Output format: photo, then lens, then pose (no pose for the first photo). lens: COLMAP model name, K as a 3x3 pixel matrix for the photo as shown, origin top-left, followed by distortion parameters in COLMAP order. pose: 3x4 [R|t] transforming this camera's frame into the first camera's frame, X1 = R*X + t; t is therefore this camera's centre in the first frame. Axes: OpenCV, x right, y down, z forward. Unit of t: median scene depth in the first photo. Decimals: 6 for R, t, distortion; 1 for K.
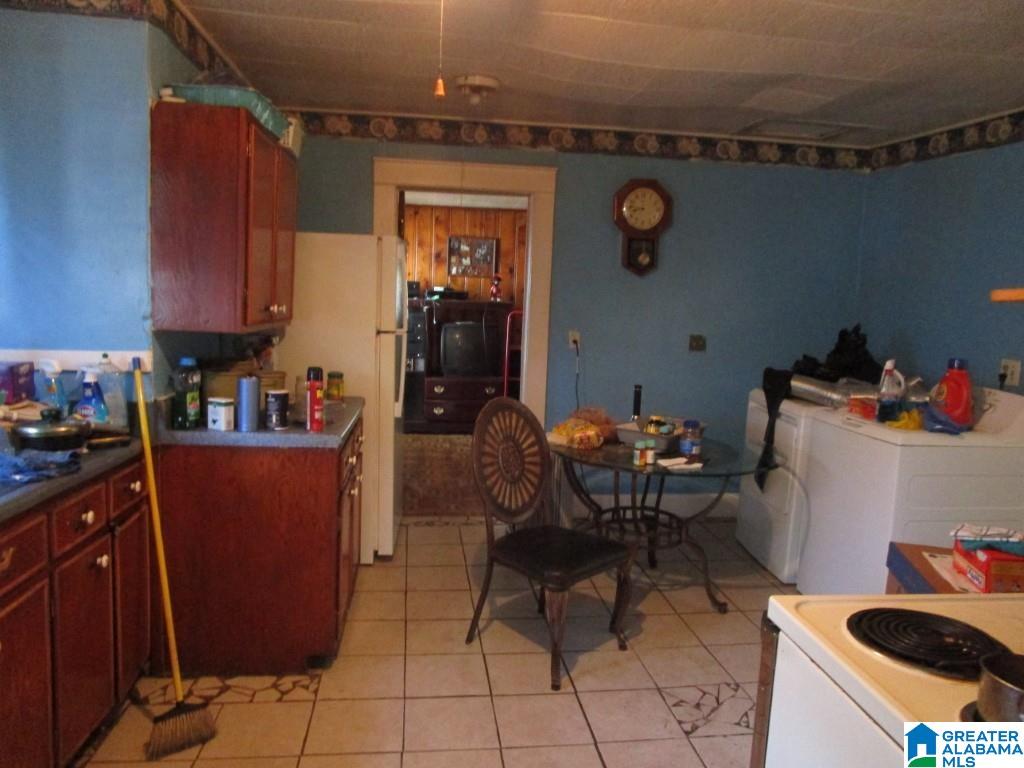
lens RADIAL K [[733.1, 0, 512.0], [0, 733.1, 384.0], [0, 0, 1]] dist [-0.011565, 0.000129]
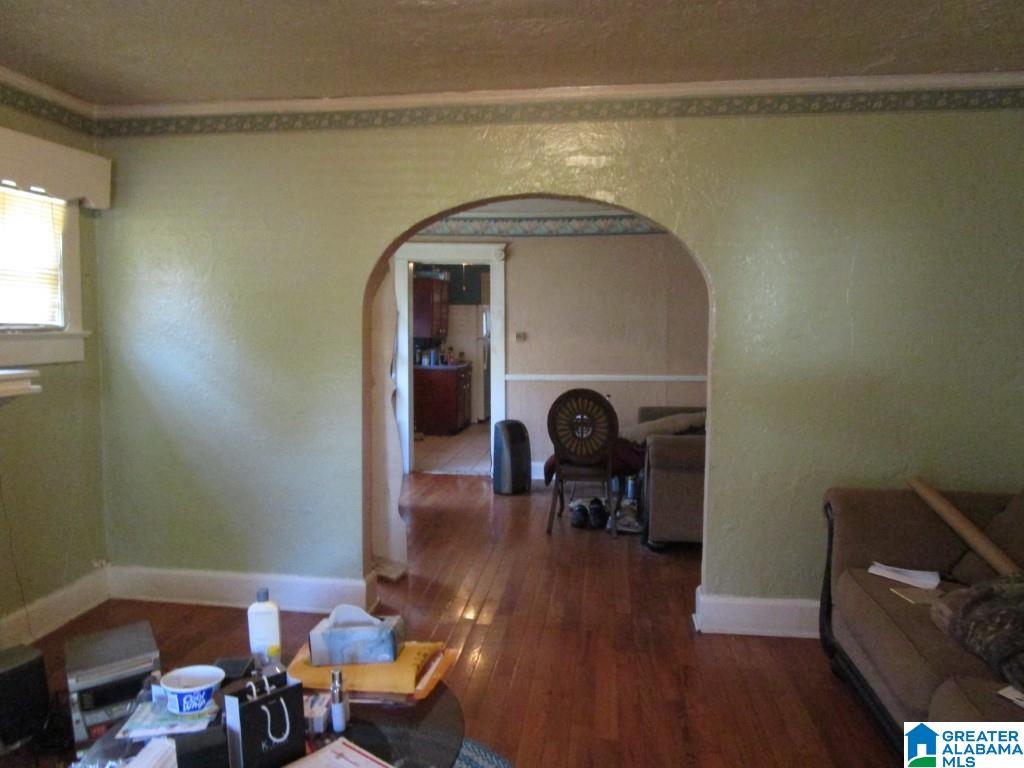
lens RADIAL K [[733.1, 0, 512.0], [0, 733.1, 384.0], [0, 0, 1]] dist [-0.011565, 0.000129]
pose [[0.967099, -0.015037, -0.253957, 0.921332], [0.007518, 0.999505, -0.030550, 0.269511], [0.254291, 0.027635, 0.966733, -2.358549]]
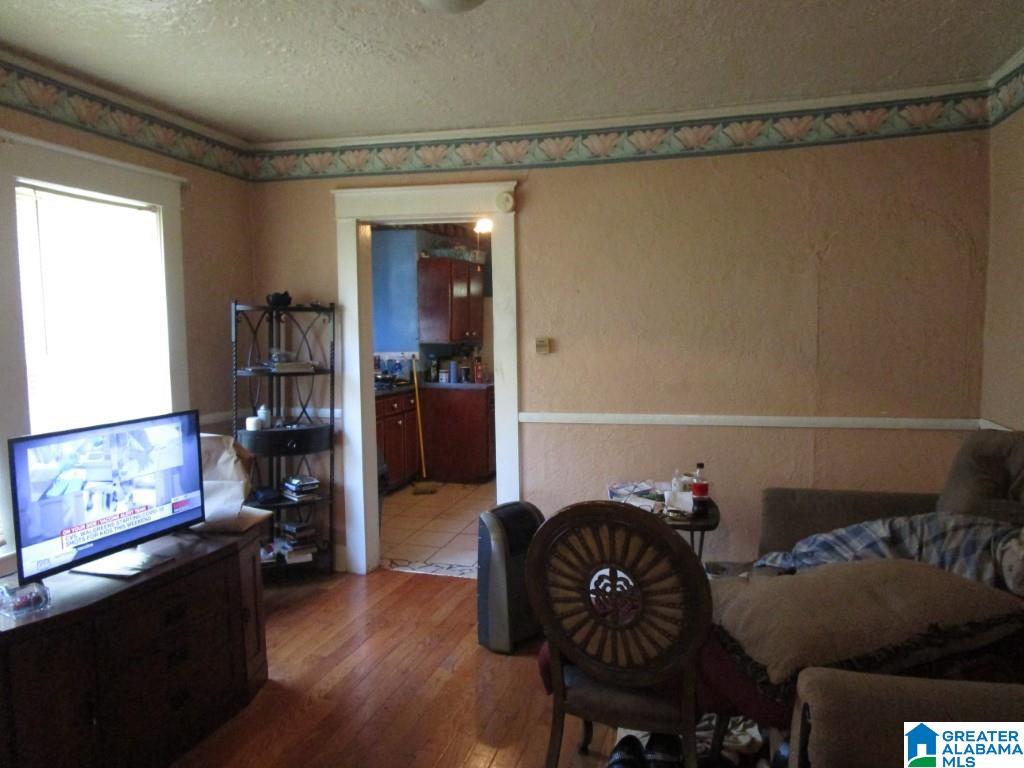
lens RADIAL K [[733.1, 0, 512.0], [0, 733.1, 384.0], [0, 0, 1]] dist [-0.011565, 0.000129]
pose [[0.919335, -0.015821, -0.393157, 0.811025], [0.005073, 0.999585, -0.028361, 0.141117], [0.393442, 0.024079, 0.919034, -1.225617]]
